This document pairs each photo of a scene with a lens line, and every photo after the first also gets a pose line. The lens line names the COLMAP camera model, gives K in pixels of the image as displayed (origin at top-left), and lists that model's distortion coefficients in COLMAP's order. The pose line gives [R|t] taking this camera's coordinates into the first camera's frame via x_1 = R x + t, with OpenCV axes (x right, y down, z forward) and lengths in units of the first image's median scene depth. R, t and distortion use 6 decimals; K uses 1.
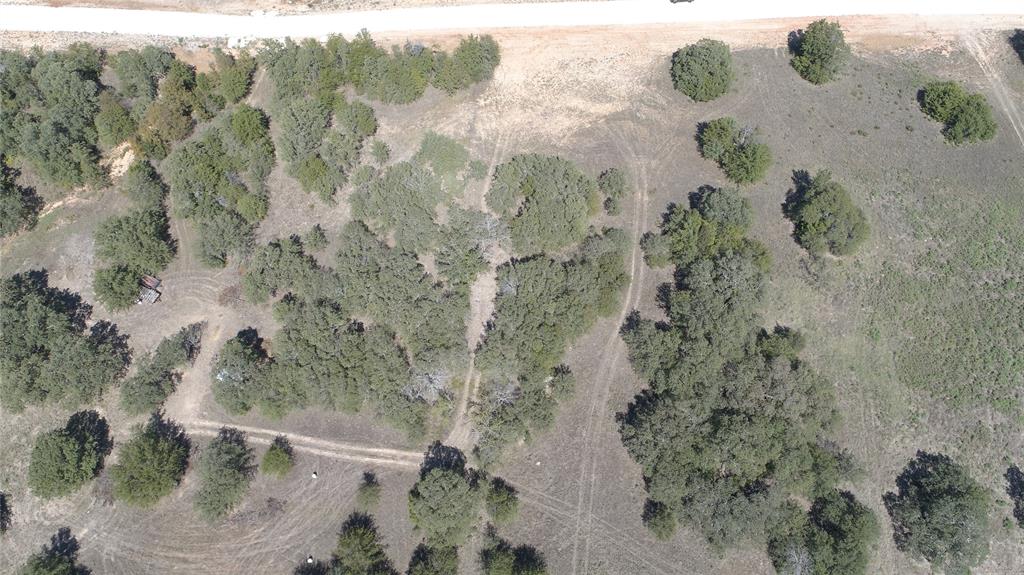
lens RADIAL K [[688.2, 0, 512.9], [0, 688.2, 284.8], [0, 0, 1]] dist [0.003618, -0.000064]
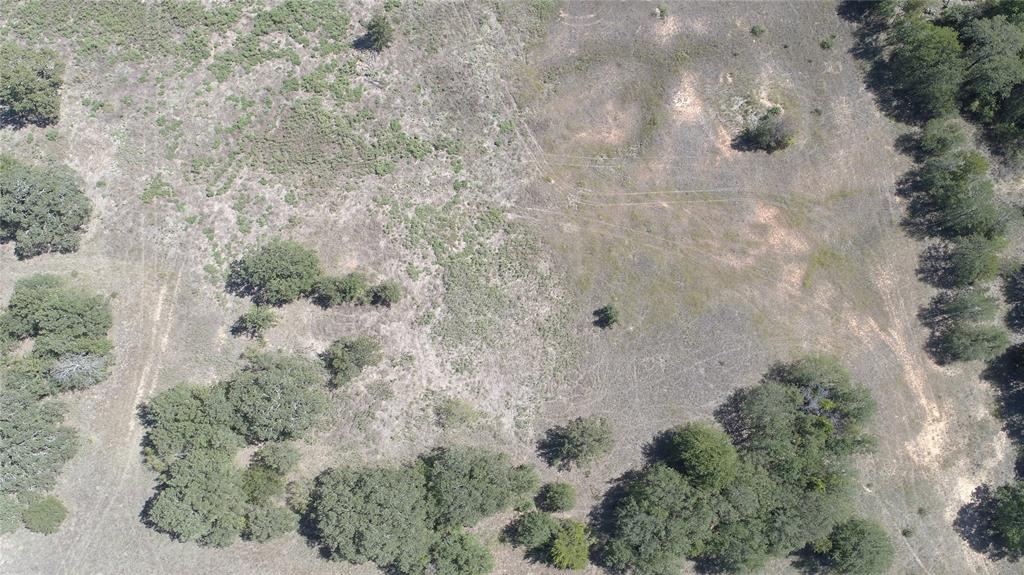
lens RADIAL K [[688.2, 0, 512.5], [0, 688.2, 294.1], [0, 0, 1]] dist [0.003618, -0.000064]
pose [[-0.119502, -0.973438, 0.195291, 0.219889], [0.875959, -0.010783, 0.482265, 0.395297], [-0.467349, 0.228699, 0.853980, -0.048706]]
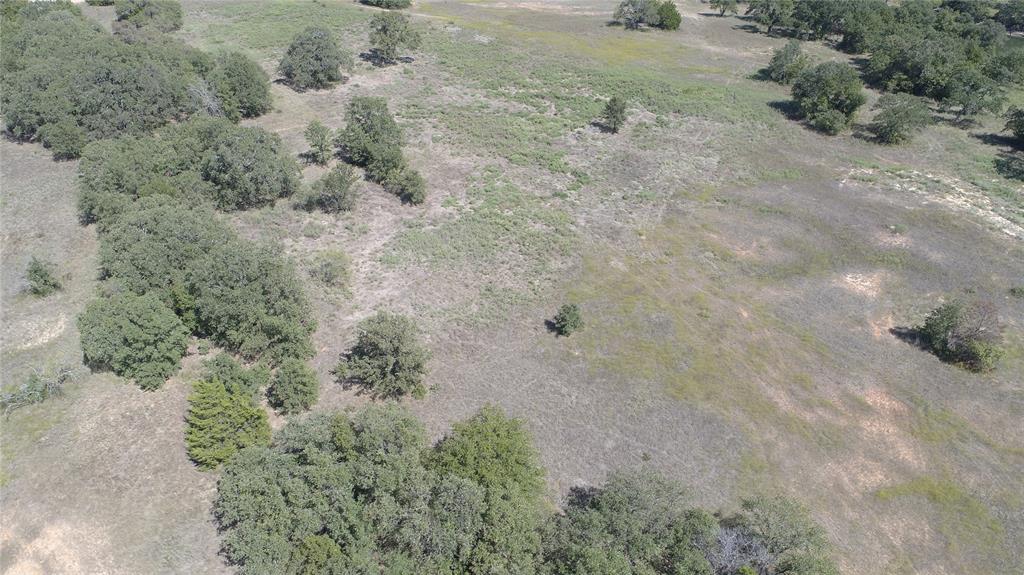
lens RADIAL K [[688.2, 0, 508.6], [0, 688.2, 285.6], [0, 0, 1]] dist [0.003618, -0.000064]
pose [[0.681393, -0.402822, 0.611095, -0.020073], [0.642121, 0.729701, -0.234982, 0.966009], [-0.351261, 0.552512, 0.755874, 0.176549]]
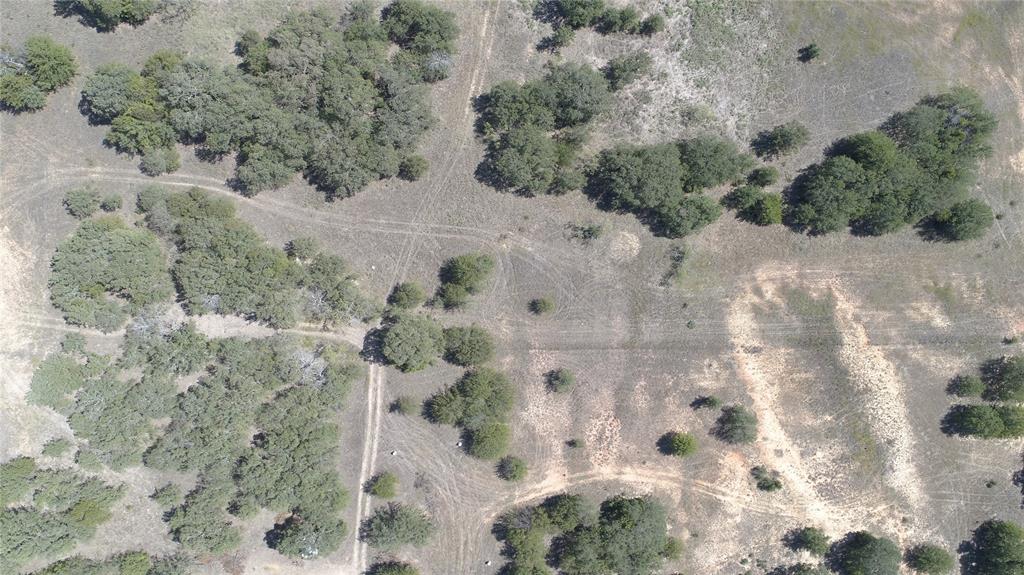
lens RADIAL K [[688.2, 0, 515.3], [0, 688.2, 285.8], [0, 0, 1]] dist [0.003618, -0.000064]
pose [[-0.059164, -0.998218, -0.007836, 0.000015], [0.882828, -0.055986, 0.466348, -0.077019], [-0.465956, 0.020673, 0.884567, -0.158687]]
